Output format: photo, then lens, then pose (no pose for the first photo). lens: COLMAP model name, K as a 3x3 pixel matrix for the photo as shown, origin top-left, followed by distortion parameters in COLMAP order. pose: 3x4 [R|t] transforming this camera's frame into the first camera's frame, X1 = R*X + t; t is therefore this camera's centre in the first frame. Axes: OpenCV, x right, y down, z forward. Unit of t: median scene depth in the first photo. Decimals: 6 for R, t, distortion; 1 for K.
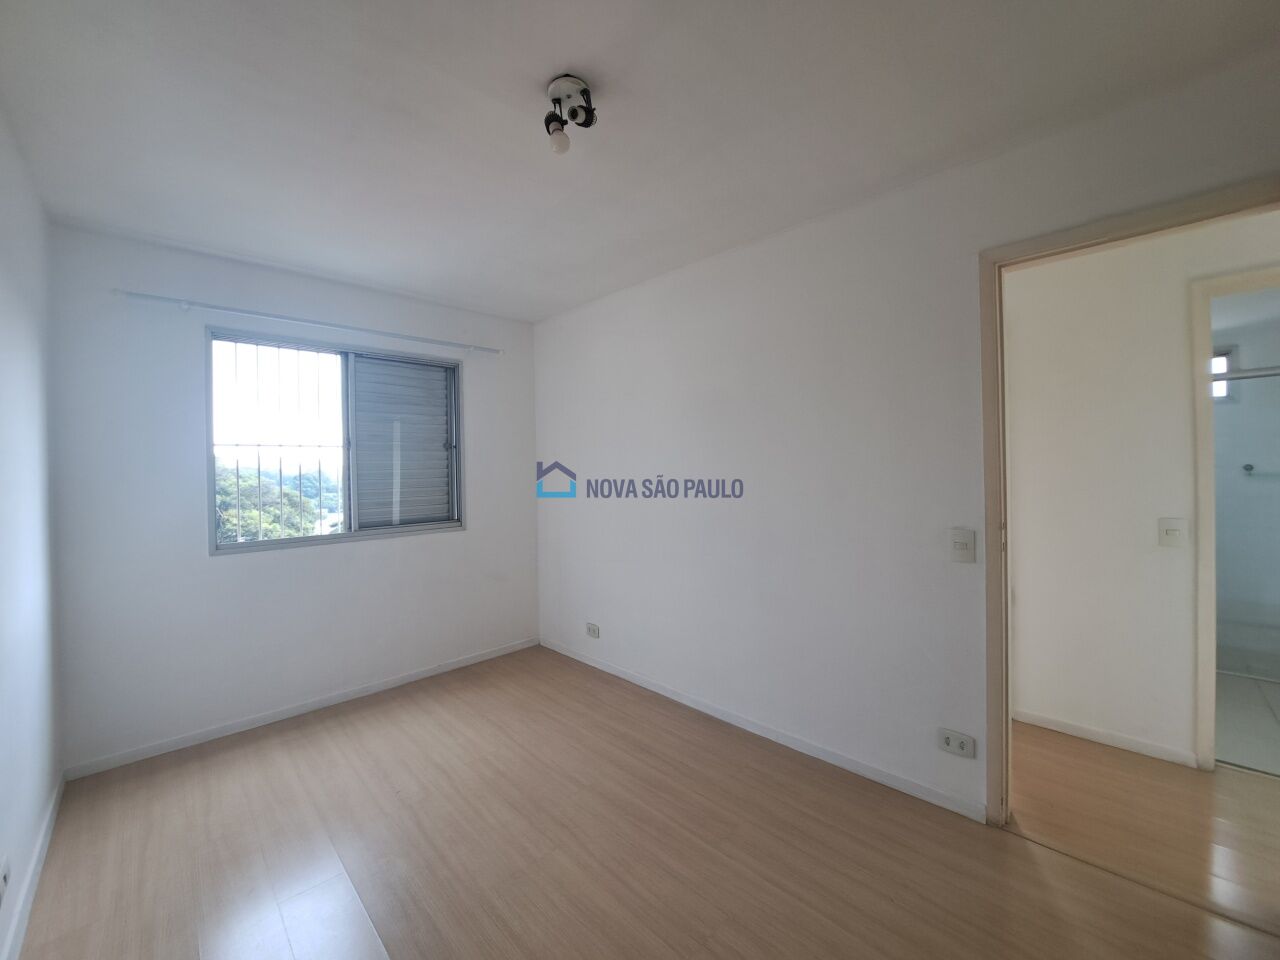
lens RADIAL K [[506.6, 0, 636.3], [0, 506.6, 472.1], [0, 0, 1]] dist [-0.016087, 0.000132]
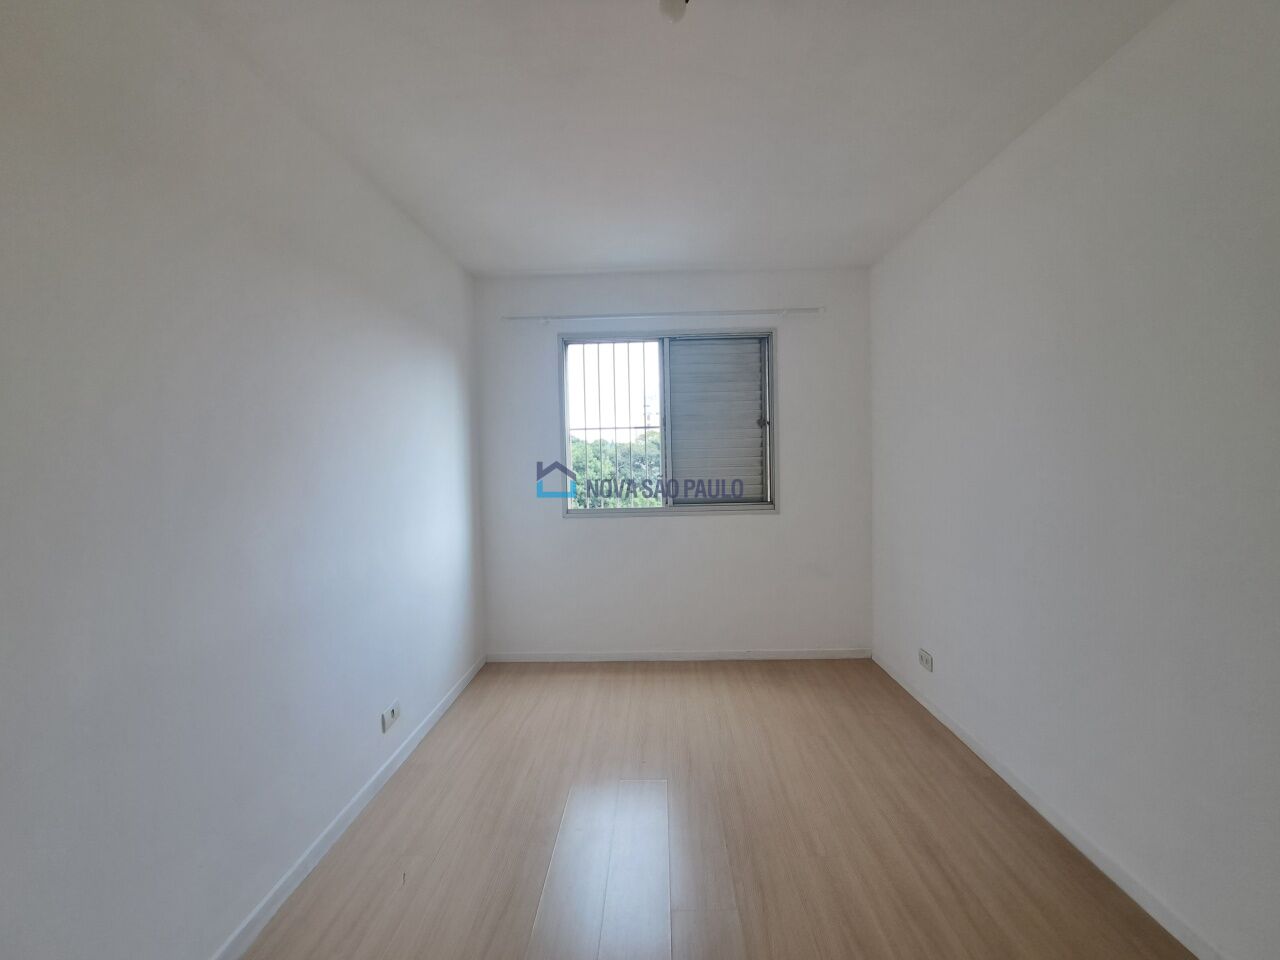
lens RADIAL K [[525.1, 0, 641.0], [0, 525.1, 475.1], [0, 0, 1]] dist [-0.000737, 0.000208]
pose [[0.700246, 0.032790, -0.713148, 0.173837], [0.003420, 0.998779, 0.049282, -0.003429], [0.713893, -0.036949, 0.699279, 0.165982]]
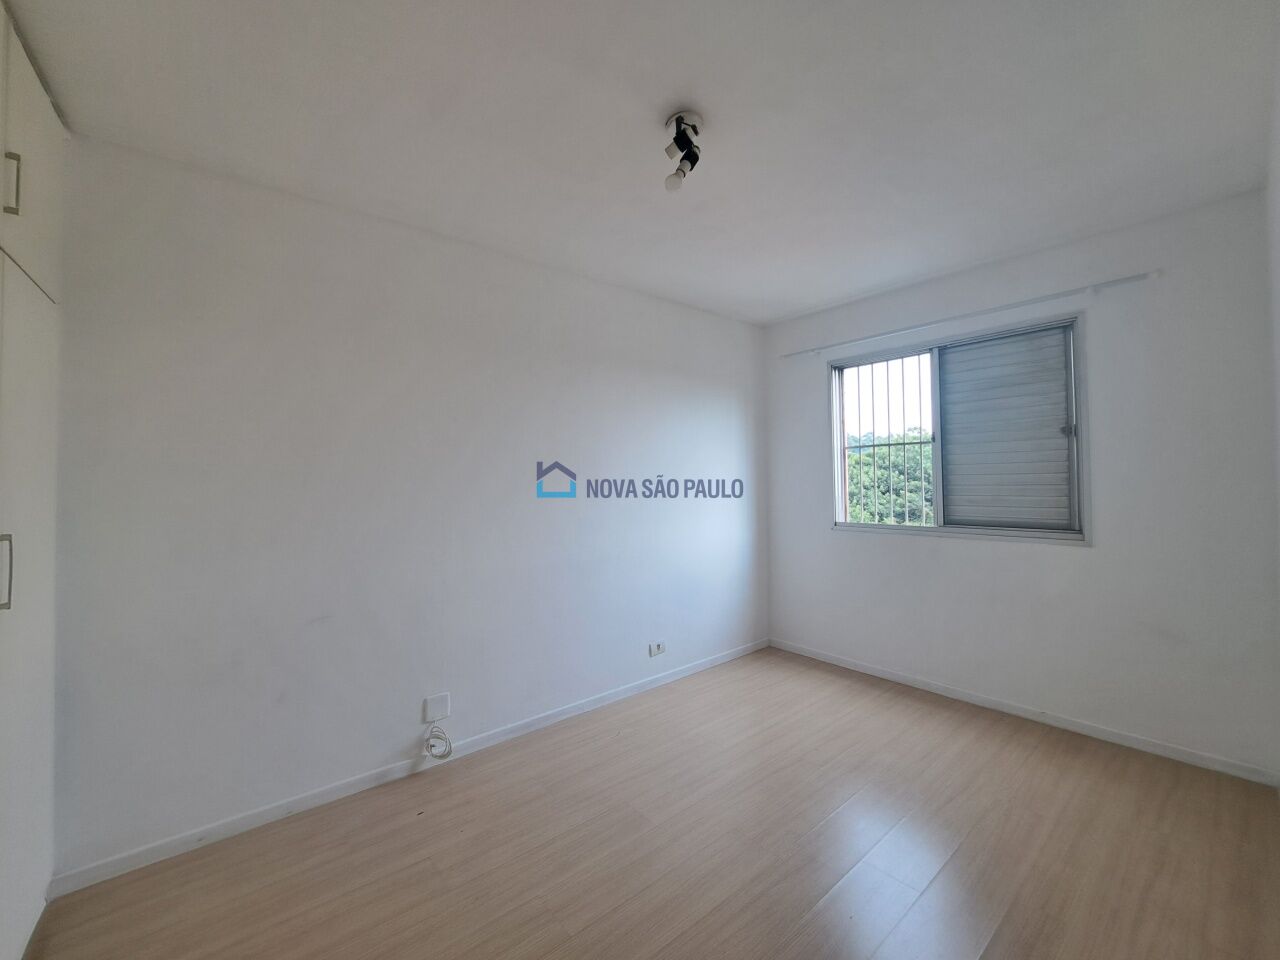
lens RADIAL K [[516.8, 0, 640.0], [0, 516.8, 480.0], [0, 0, 1]] dist [0.000021, 0.000050]
pose [[-0.071667, 0.018400, -0.997259, 0.456831], [0.011295, 0.999781, 0.017635, 0.000575], [0.997365, -0.010000, -0.071859, 0.442828]]
